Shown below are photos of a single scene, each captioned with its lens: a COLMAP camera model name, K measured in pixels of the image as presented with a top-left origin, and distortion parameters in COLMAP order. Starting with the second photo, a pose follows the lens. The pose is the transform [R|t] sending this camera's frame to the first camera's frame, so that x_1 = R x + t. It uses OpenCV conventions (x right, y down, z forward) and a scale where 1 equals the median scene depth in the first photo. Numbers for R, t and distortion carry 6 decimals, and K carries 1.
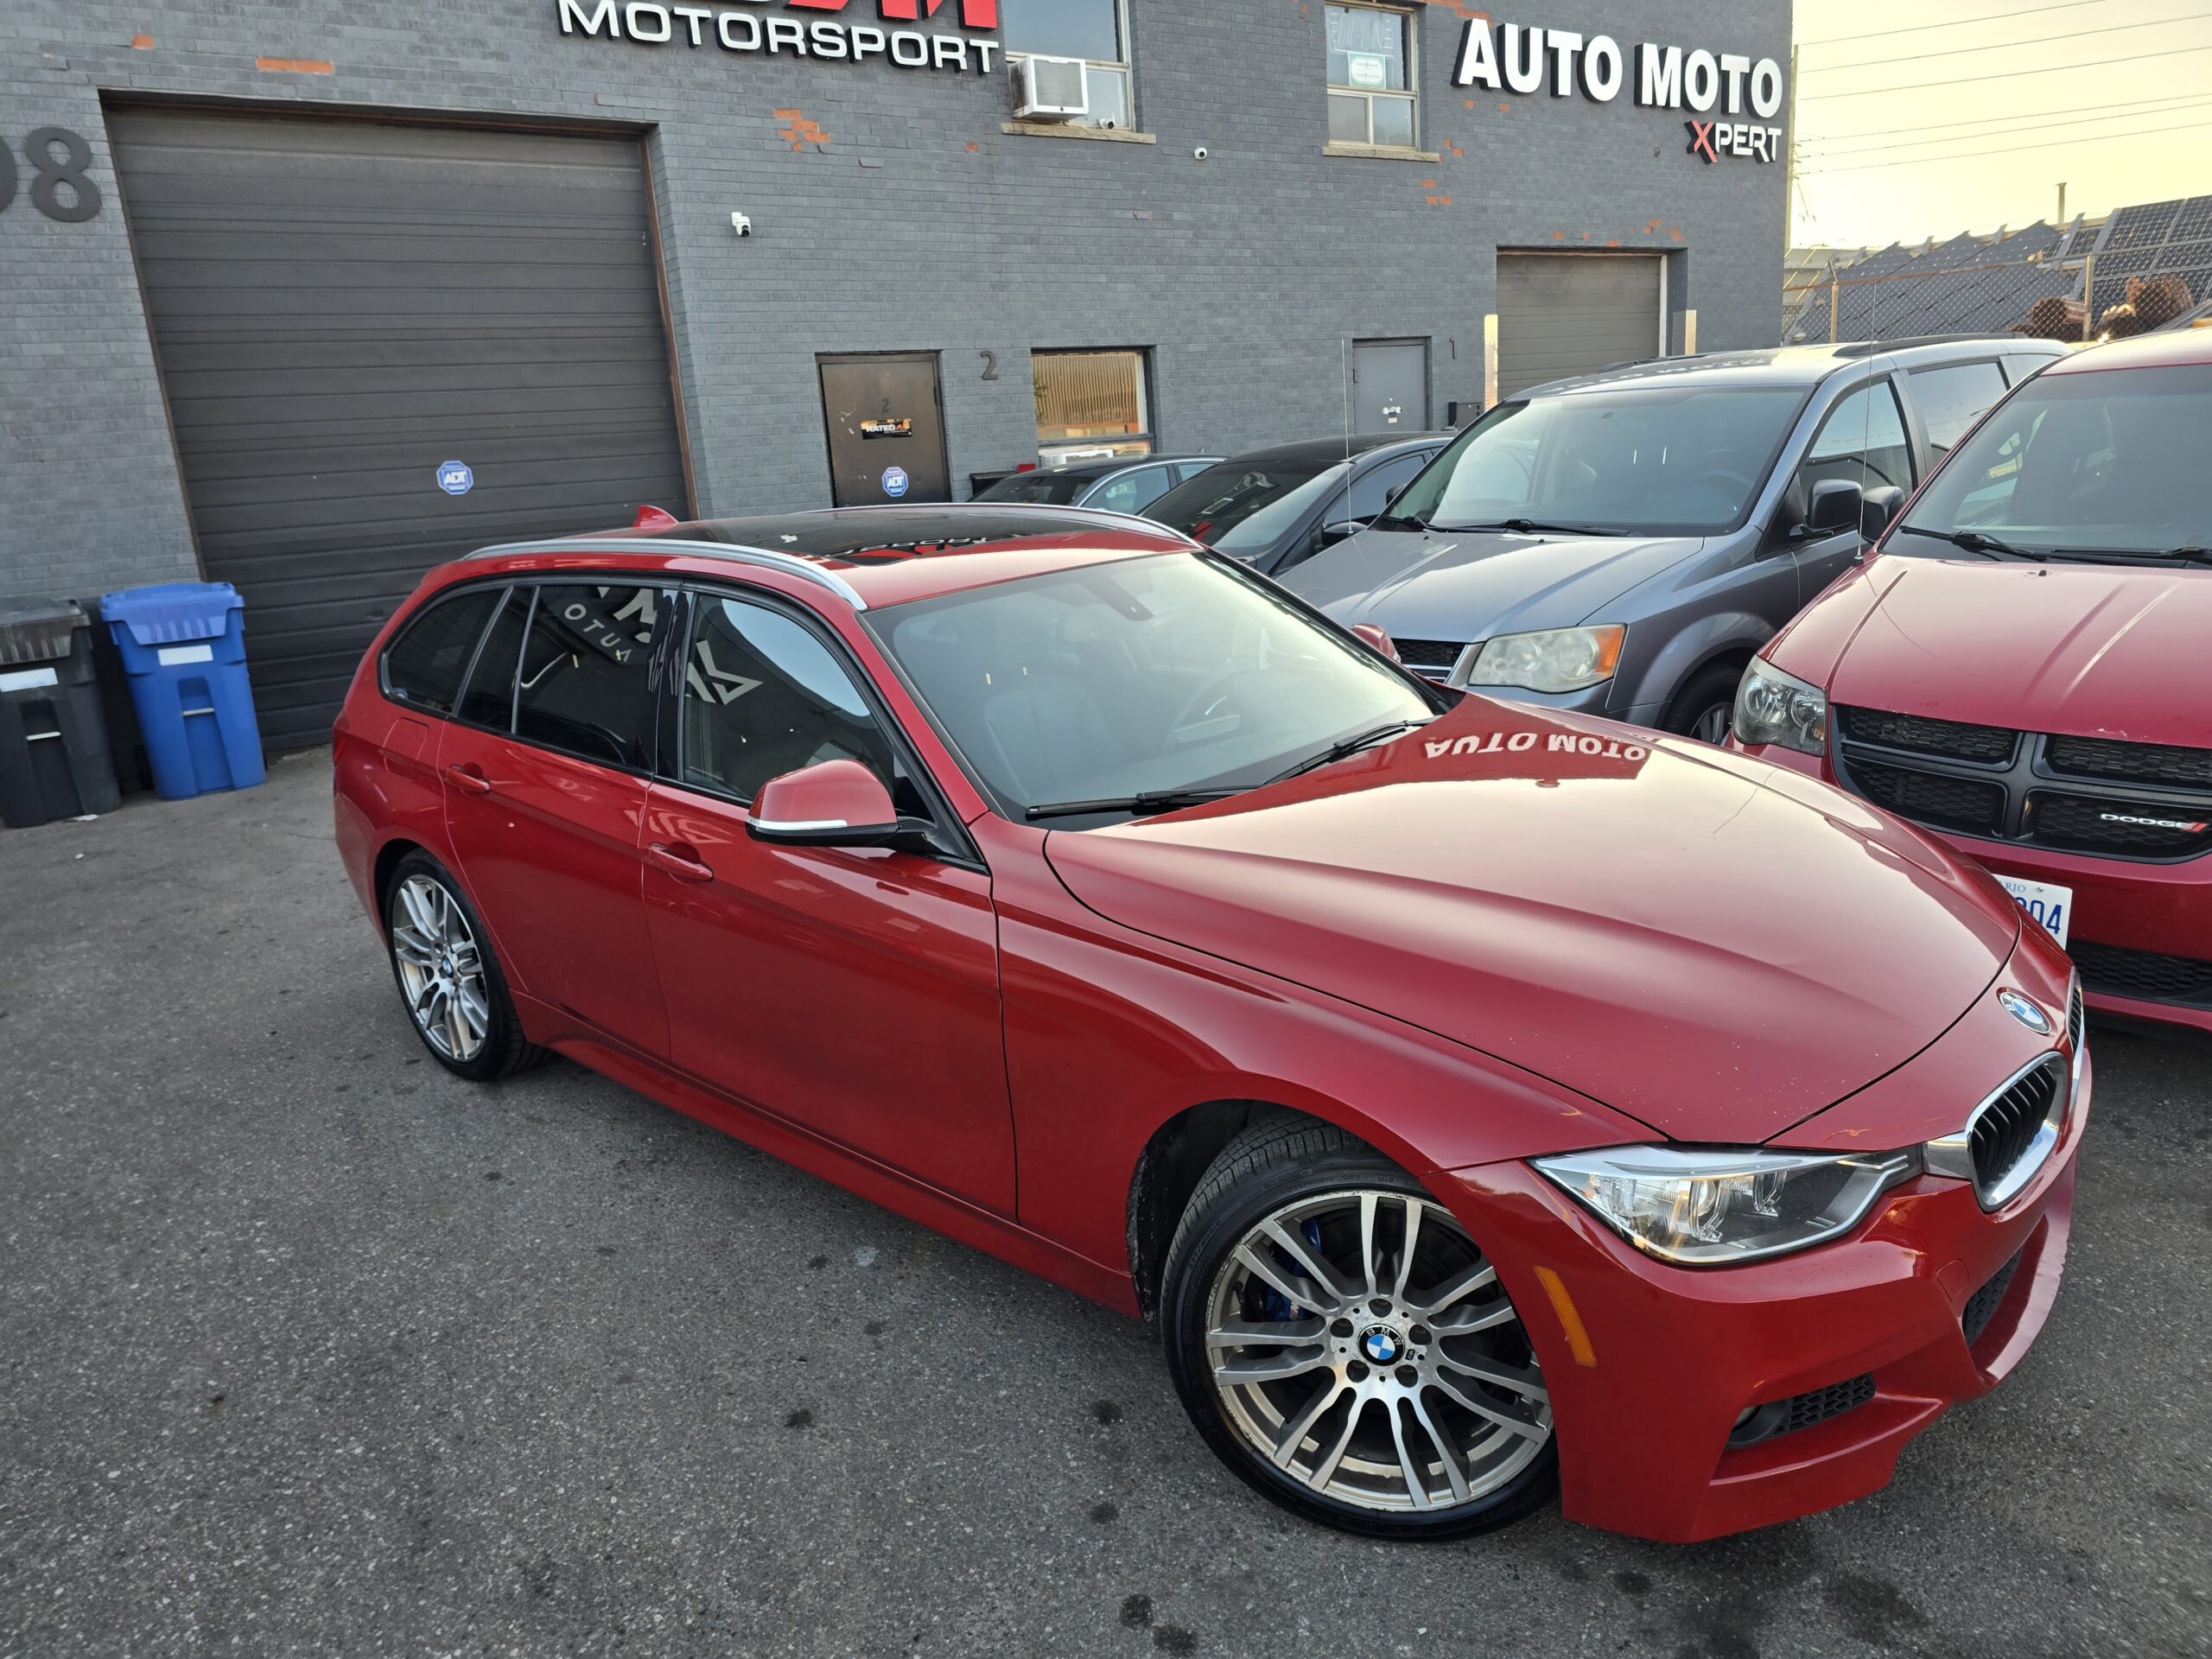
lens RADIAL K [[1512.0, 0, 1106.0], [0, 1512.0, 829.5], [0, 0, 1]] dist [0.069160, -0.078794]
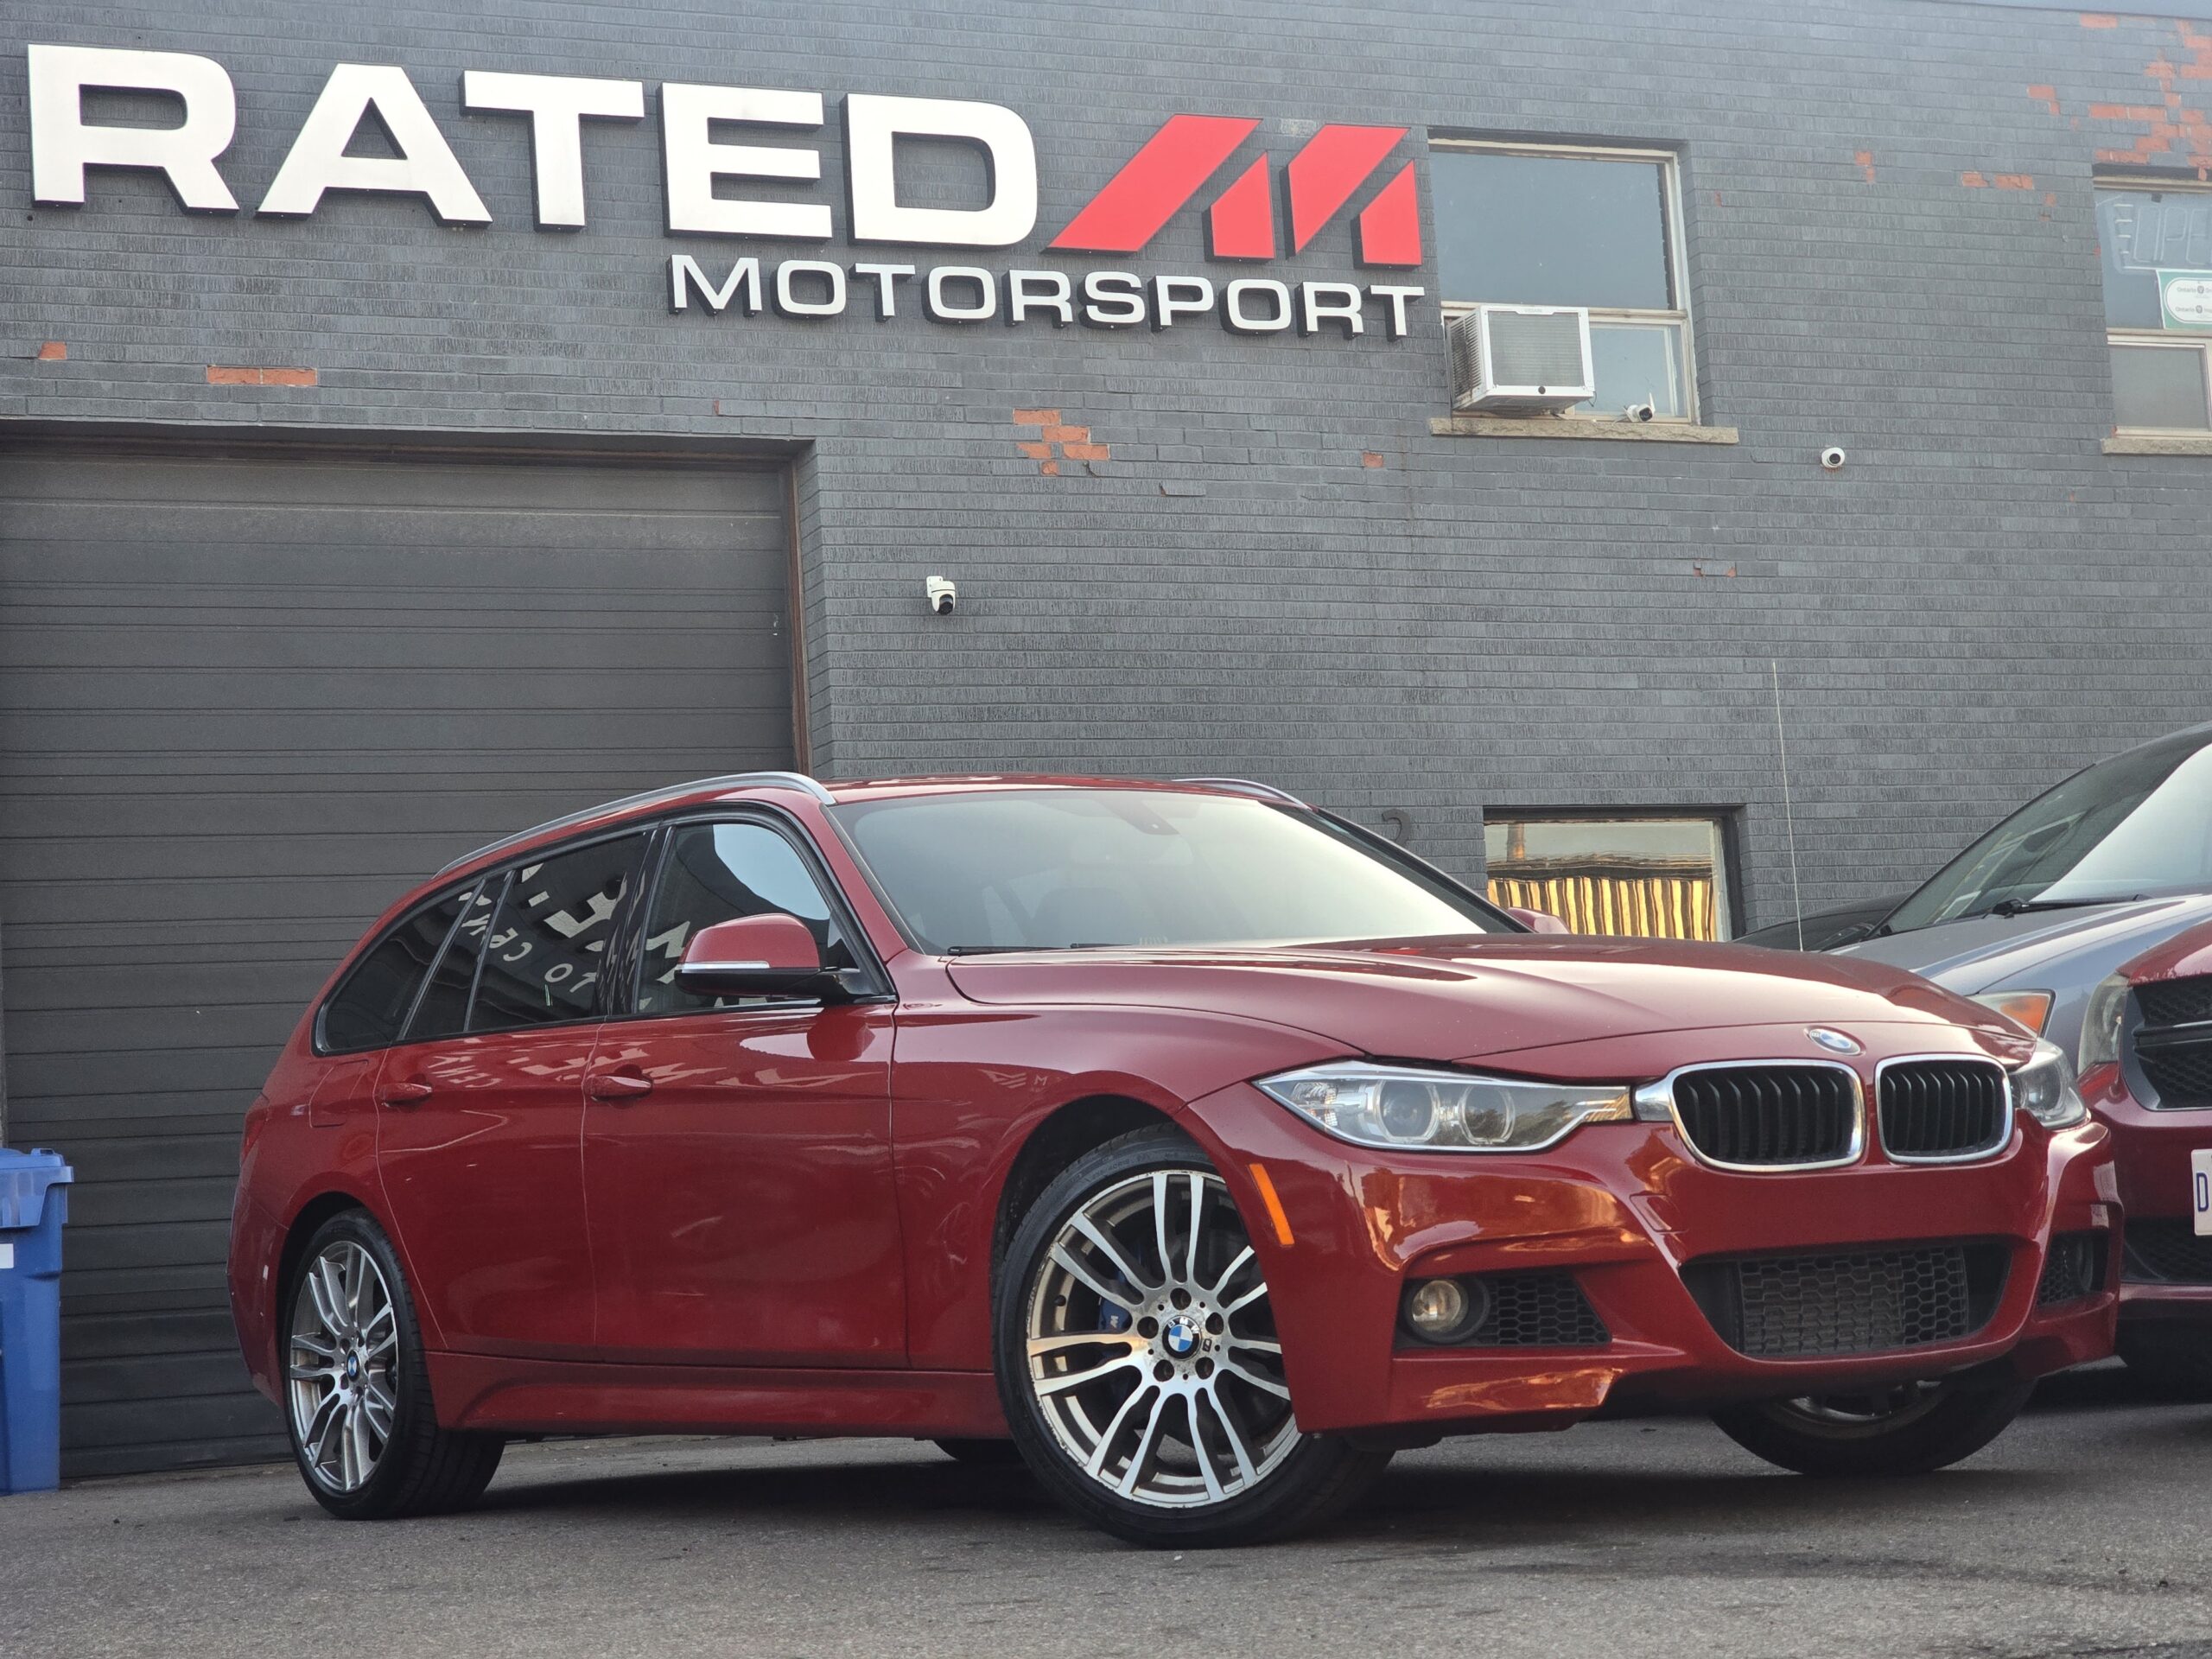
lens RADIAL K [[4372.9, 0, 1004.0], [0, 4372.9, 832.5], [0, 0, 1]] dist [-0.237513, 3.068436]
pose [[0.967646, -0.021450, -0.251397, 0.181134], [-0.068638, 0.936423, -0.344093, 0.231656], [0.242794, 0.350216, 0.904654, -0.407832]]
